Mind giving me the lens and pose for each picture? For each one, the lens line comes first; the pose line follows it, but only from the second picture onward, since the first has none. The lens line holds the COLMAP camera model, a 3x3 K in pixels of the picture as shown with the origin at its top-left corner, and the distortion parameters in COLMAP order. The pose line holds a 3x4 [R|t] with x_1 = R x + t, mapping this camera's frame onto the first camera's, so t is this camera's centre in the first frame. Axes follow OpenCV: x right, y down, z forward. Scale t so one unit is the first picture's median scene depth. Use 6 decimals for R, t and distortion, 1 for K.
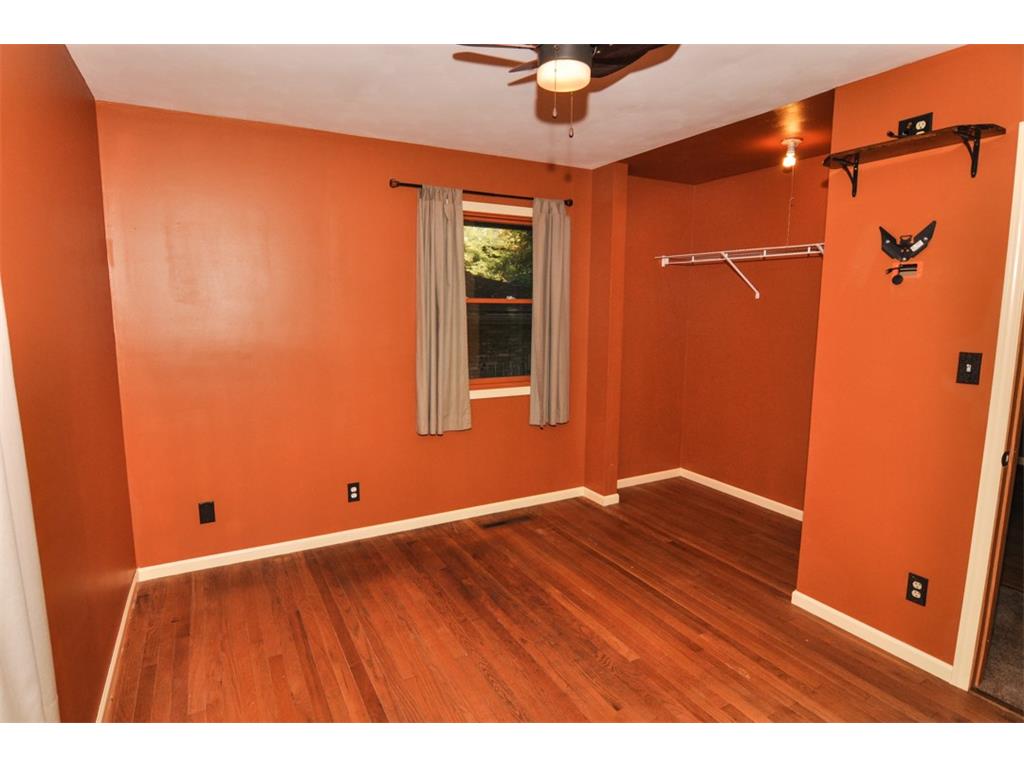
lens RADIAL K [[547.9, 0, 505.2], [0, 547.9, 385.8], [0, 0, 1]] dist [0.002613, -0.001983]
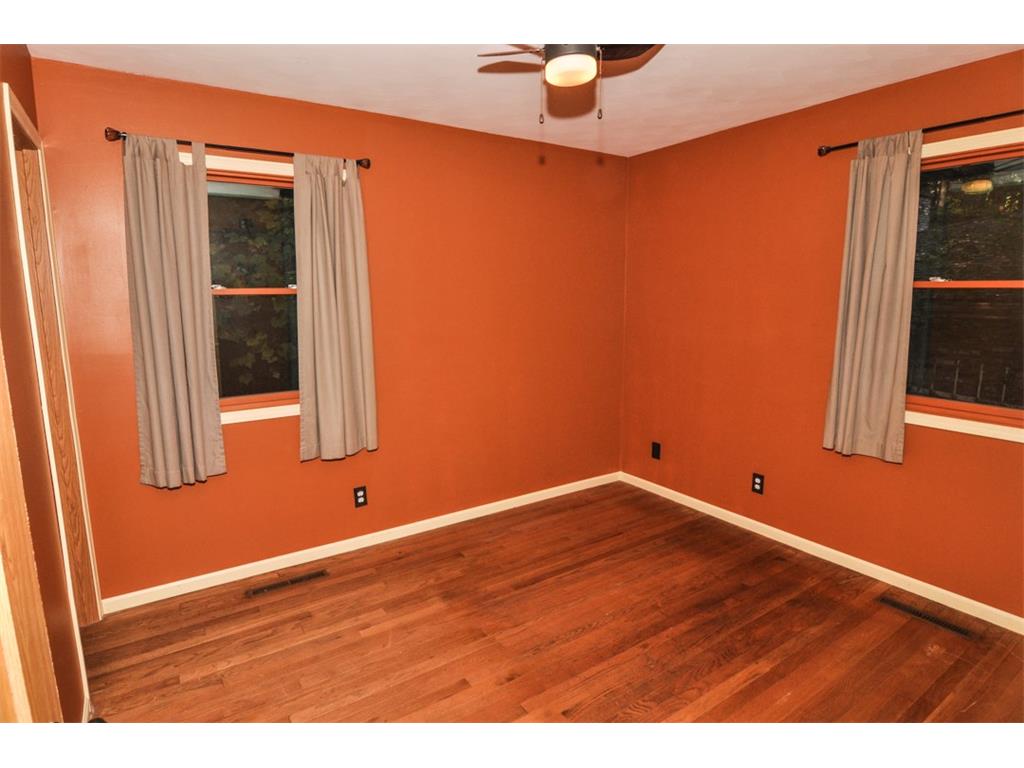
lens RADIAL K [[547.9, 0, 515.7], [0, 547.9, 385.6], [0, 0, 1]] dist [0.002613, -0.001983]
pose [[0.105966, 0.160110, -0.981395, 0.689661], [-0.141810, 0.979297, 0.144455, -0.065189], [0.984206, 0.123864, 0.126478, 0.479004]]
